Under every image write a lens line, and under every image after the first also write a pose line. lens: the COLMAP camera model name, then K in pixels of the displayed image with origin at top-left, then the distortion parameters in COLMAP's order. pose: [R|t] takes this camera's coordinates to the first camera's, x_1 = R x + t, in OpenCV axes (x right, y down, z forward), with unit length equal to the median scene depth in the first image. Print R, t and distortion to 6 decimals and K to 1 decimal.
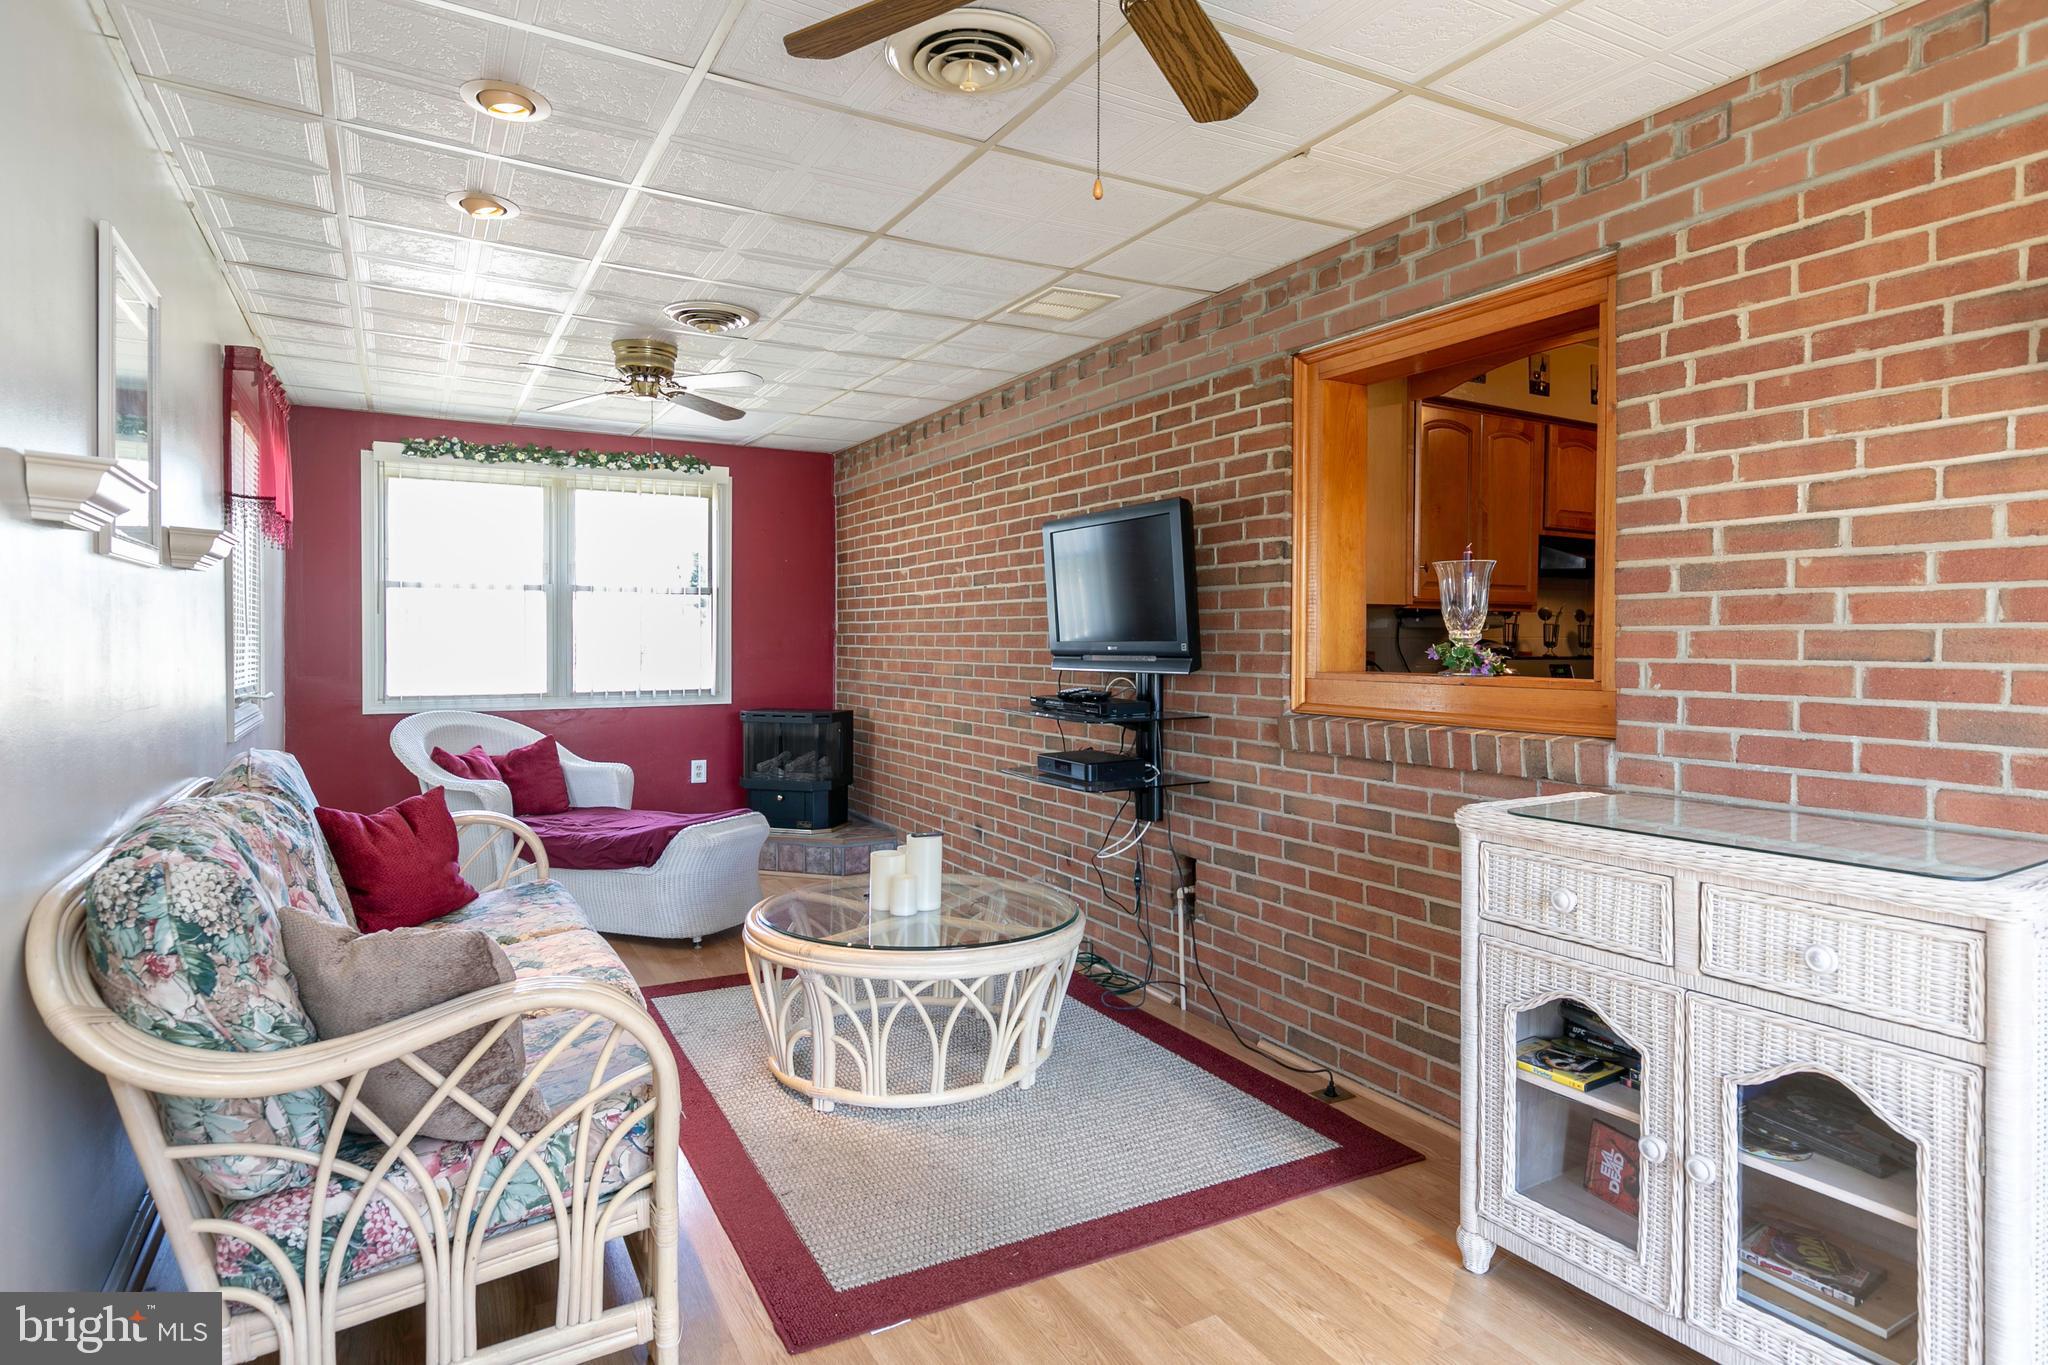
lens RADIAL K [[1105.0, 0, 1071.8], [0, 1105.0, 639.7], [0, 0, 1]] dist [-0.004236, -0.003207]
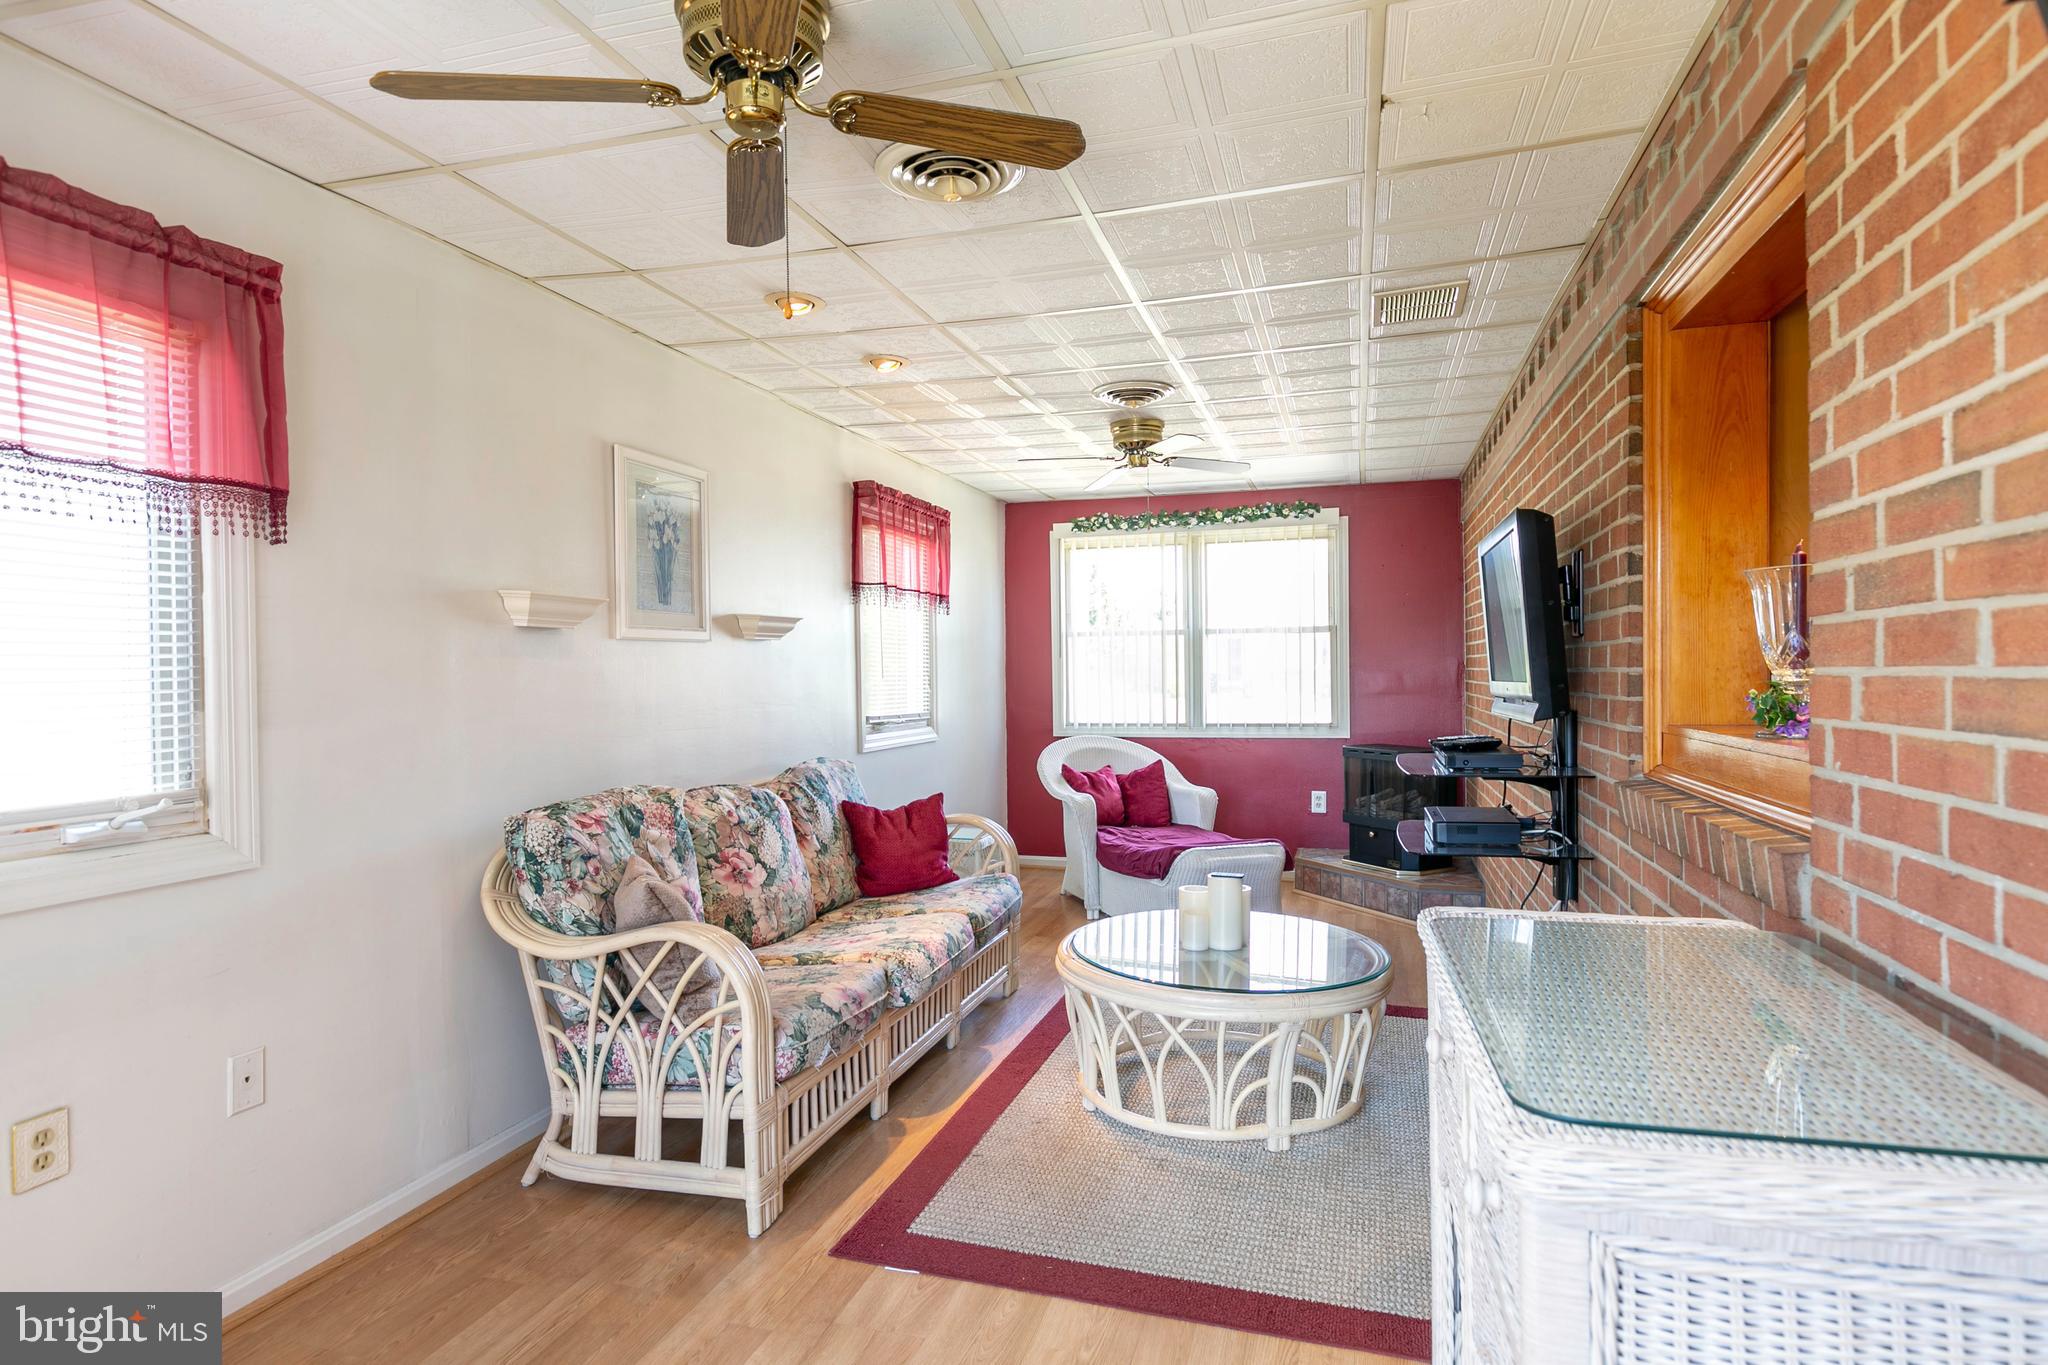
lens RADIAL K [[1105.0, 0, 1034.5], [0, 1105.0, 673.2], [0, 0, 1]] dist [-0.004236, -0.003207]
pose [[0.677399, -0.007021, -0.735582, 0.465598], [0.010296, 0.999947, -0.000063, -0.009710], [0.735544, -0.007531, 0.677435, 0.176265]]
